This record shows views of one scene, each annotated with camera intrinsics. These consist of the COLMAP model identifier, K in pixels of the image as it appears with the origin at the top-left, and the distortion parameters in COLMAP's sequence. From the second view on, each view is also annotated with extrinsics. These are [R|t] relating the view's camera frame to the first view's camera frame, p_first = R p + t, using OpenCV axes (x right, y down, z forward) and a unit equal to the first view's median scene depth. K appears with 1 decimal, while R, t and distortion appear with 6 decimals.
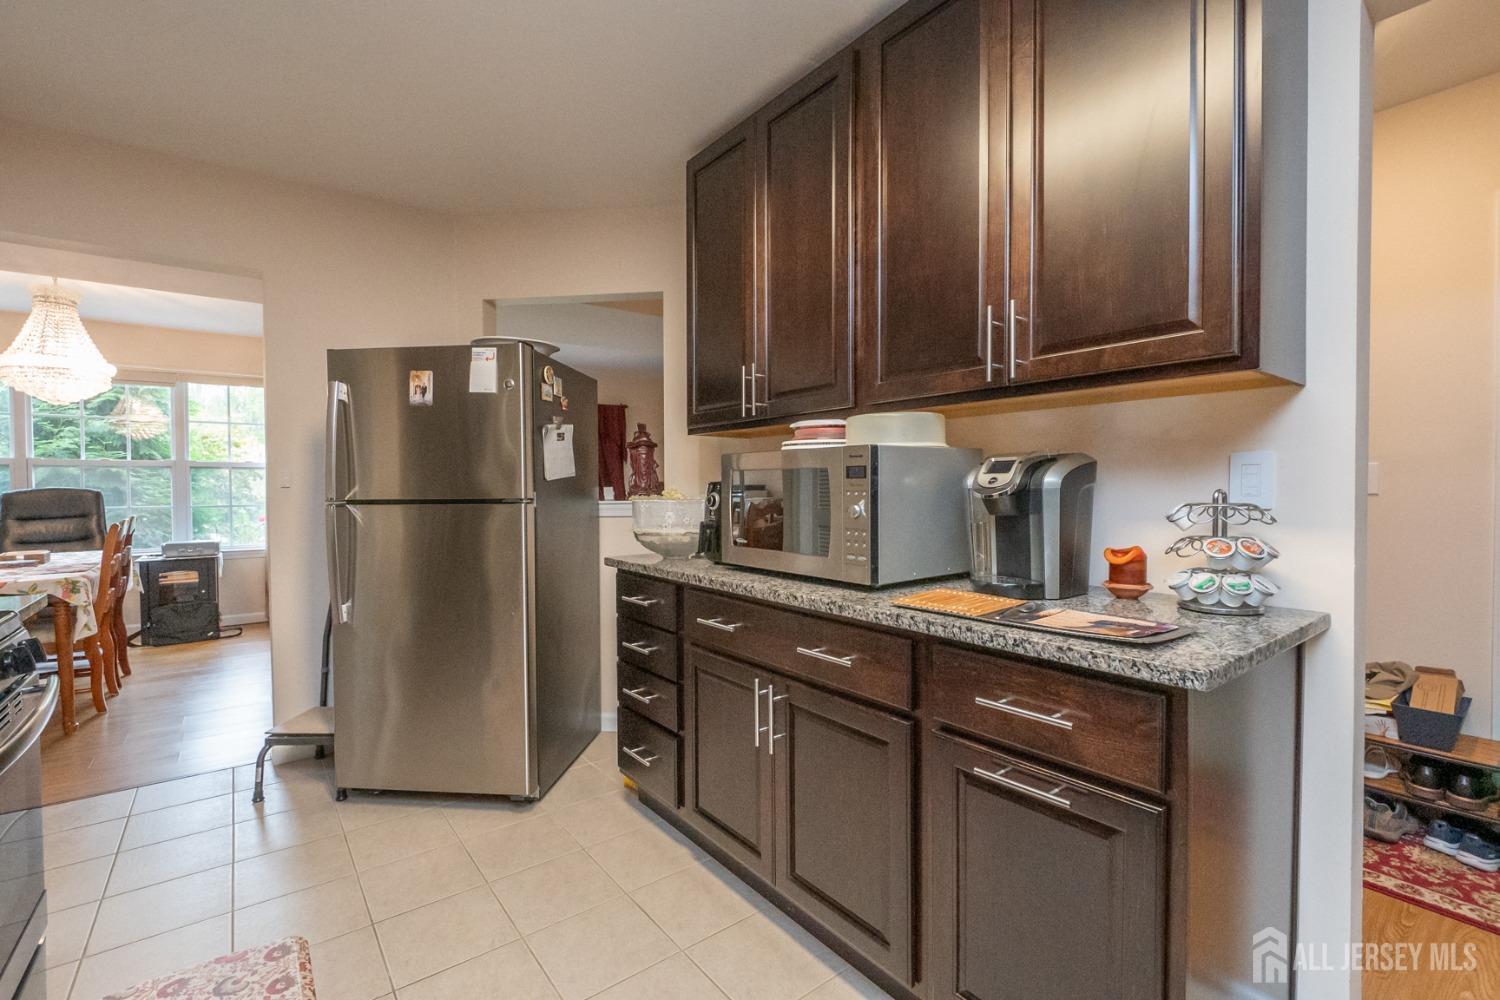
lens RADIAL K [[671.6, 0, 750.0], [0, 671.6, 500.0], [0, 0, 1]] dist [0.023078, -0.000245]
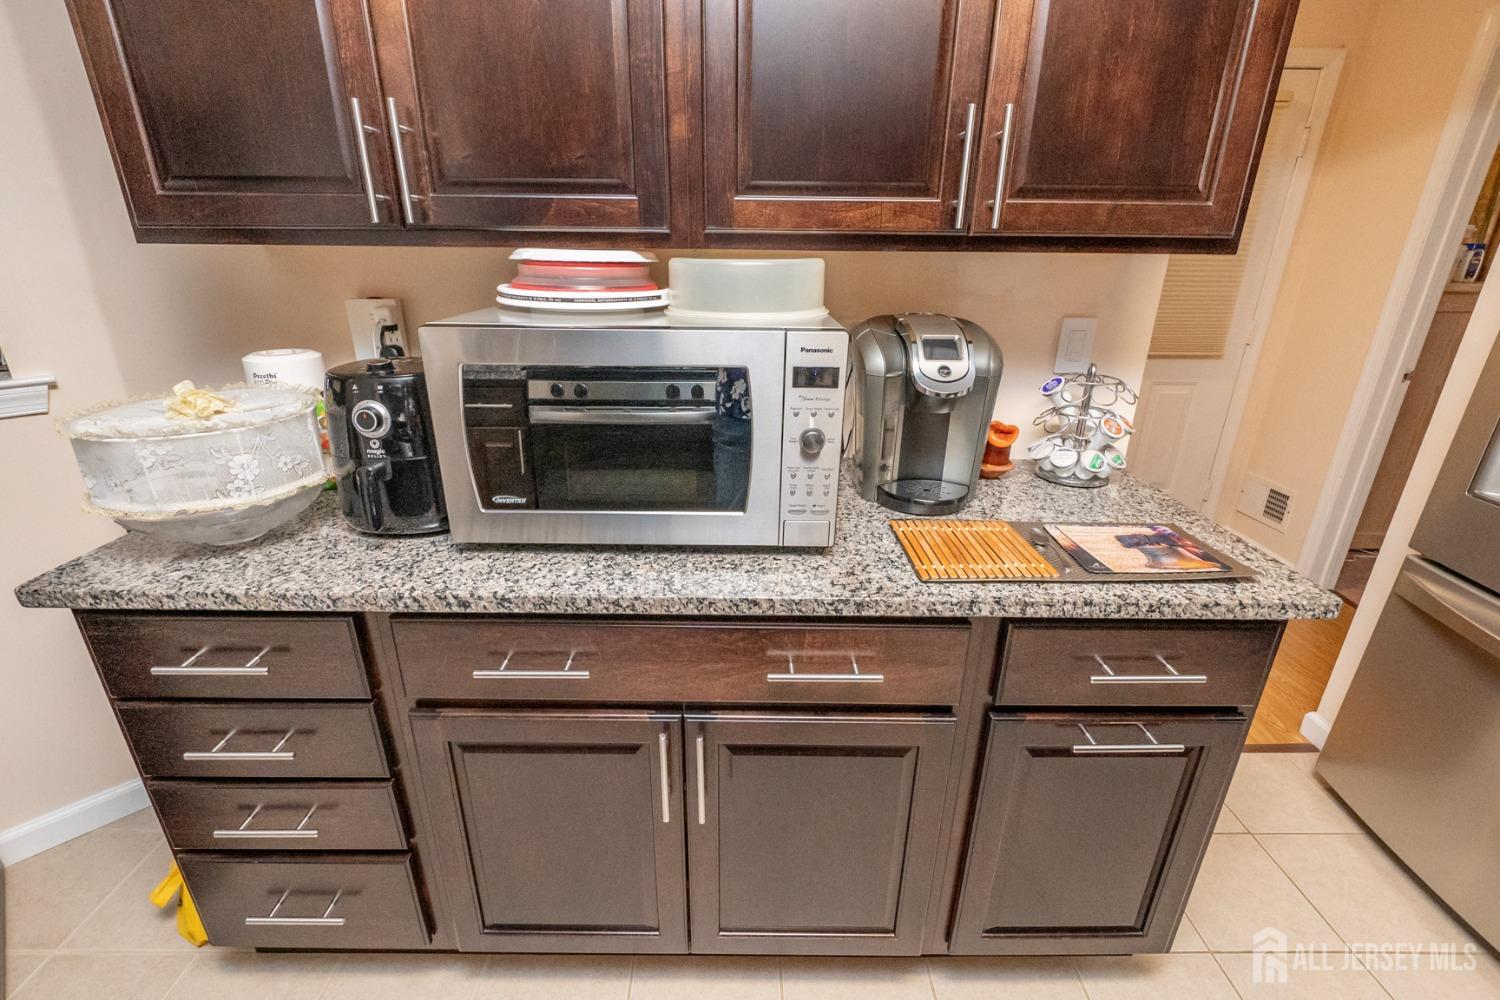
lens RADIAL K [[673.0, 0, 734.3], [0, 673.0, 494.9], [0, 0, 1]] dist [0.002179, -0.000458]
pose [[0.614141, -0.264801, 0.743445, -0.392054], [0.004277, 0.943131, 0.332392, -0.154906], [-0.789185, -0.200956, 0.580348, 0.752790]]
